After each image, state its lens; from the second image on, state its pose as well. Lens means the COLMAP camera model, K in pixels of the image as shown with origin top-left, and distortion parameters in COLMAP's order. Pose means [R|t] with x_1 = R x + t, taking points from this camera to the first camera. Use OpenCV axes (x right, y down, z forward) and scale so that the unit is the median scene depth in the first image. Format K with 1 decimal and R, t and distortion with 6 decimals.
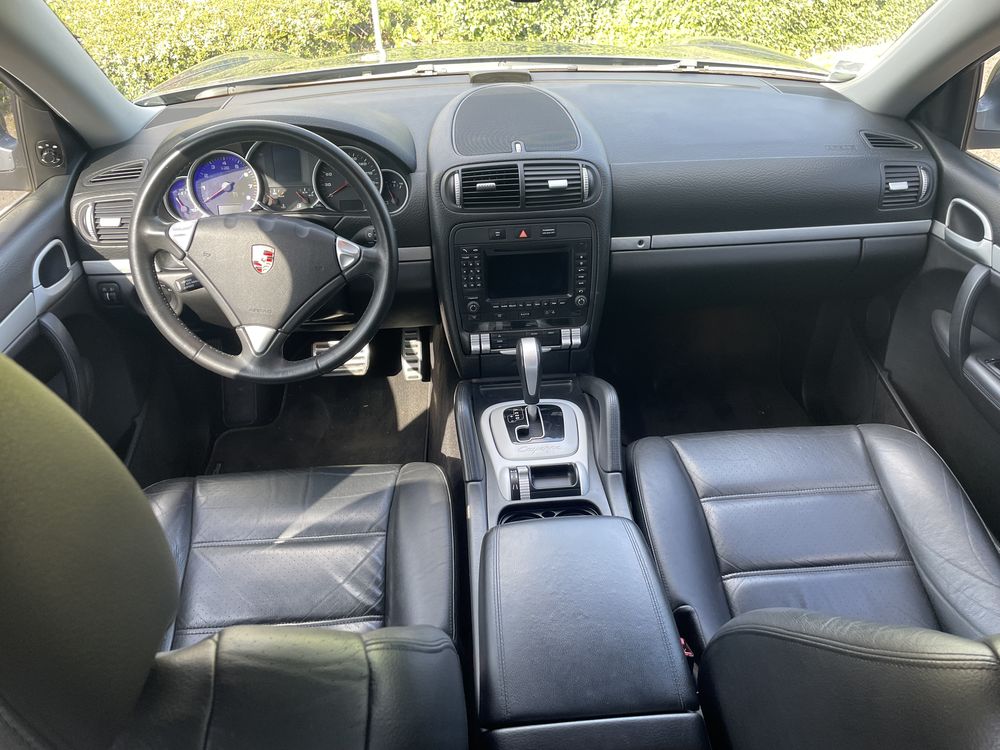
lens RADIAL K [[760.2, 0, 504.5], [0, 760.2, 372.9], [0, 0, 1]] dist [0.080759, -0.092106]
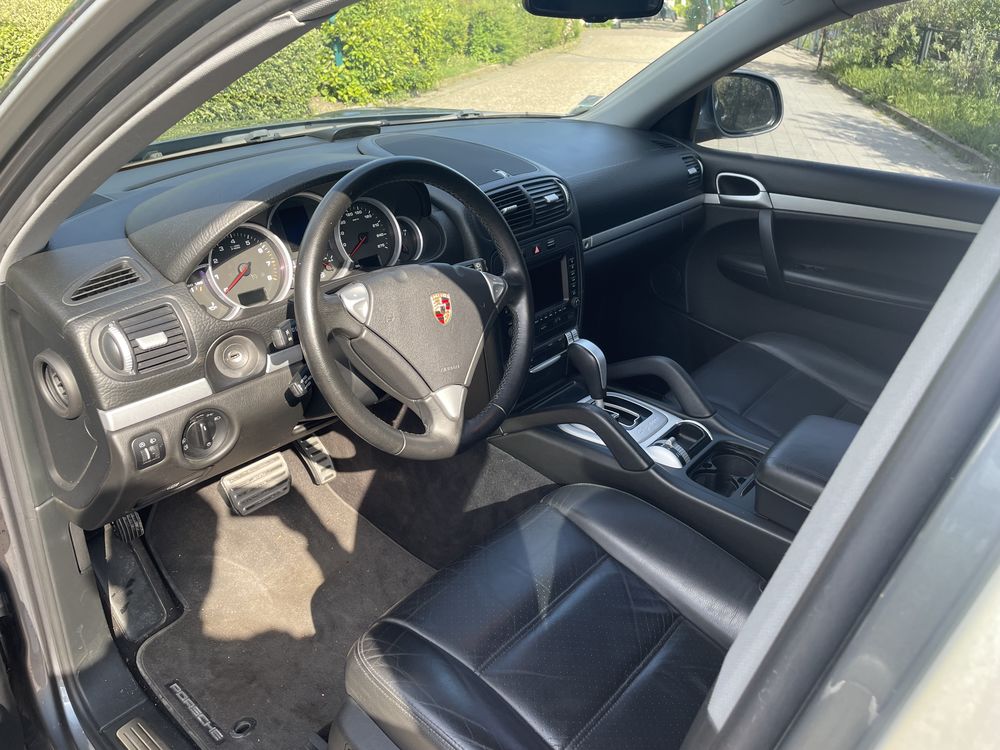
lens RADIAL K [[760.2, 0, 498.8], [0, 760.2, 373.9], [0, 0, 1]] dist [0.080759, -0.092106]
pose [[0.685105, -0.289788, 0.668321, -0.739371], [0.378908, 0.925346, 0.012812, -0.056059], [-0.622141, 0.244455, 0.743762, 0.287268]]
